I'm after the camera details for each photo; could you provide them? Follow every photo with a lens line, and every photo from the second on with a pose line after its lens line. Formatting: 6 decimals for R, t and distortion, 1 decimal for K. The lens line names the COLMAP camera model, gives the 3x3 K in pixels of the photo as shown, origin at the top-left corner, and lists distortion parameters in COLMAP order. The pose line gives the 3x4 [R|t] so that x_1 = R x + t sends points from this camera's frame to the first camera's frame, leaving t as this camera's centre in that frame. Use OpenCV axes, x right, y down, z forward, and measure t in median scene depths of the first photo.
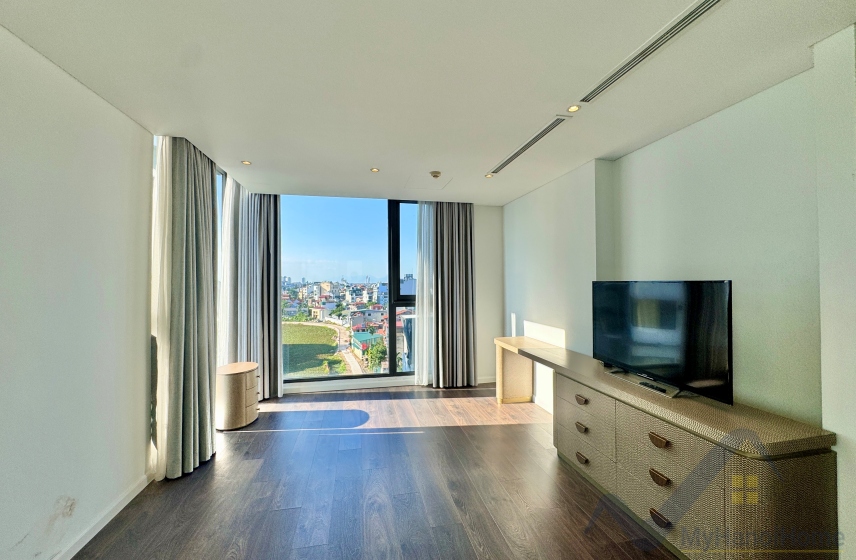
lens RADIAL K [[343.4, 0, 426.2], [0, 343.4, 280.3], [0, 0, 1]] dist [-0.001196, -0.000077]
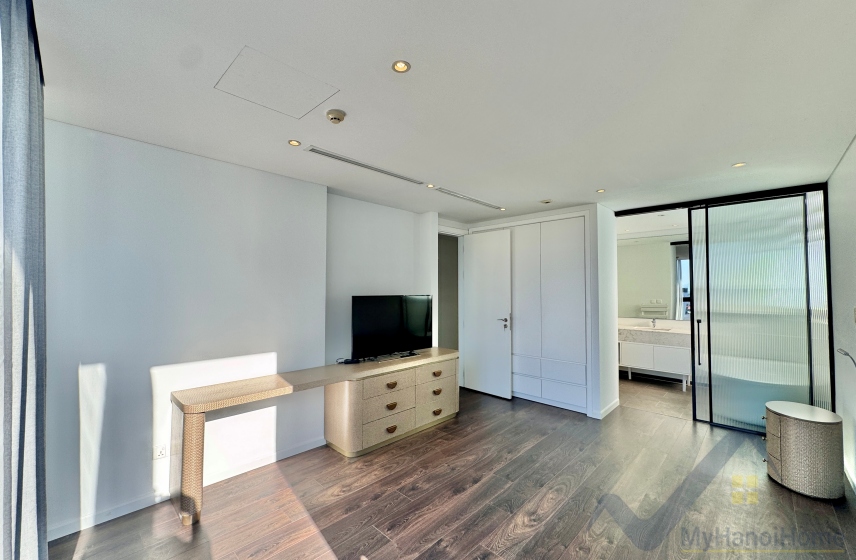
lens RADIAL K [[343.4, 0, 426.6], [0, 343.4, 282.3], [0, 0, 1]] dist [-0.001196, -0.000077]
pose [[-0.556669, 0.018748, 0.830523, -0.830650], [-0.002645, 0.999700, -0.024340, -0.022454], [-0.830730, -0.015746, -0.556453, 1.835530]]
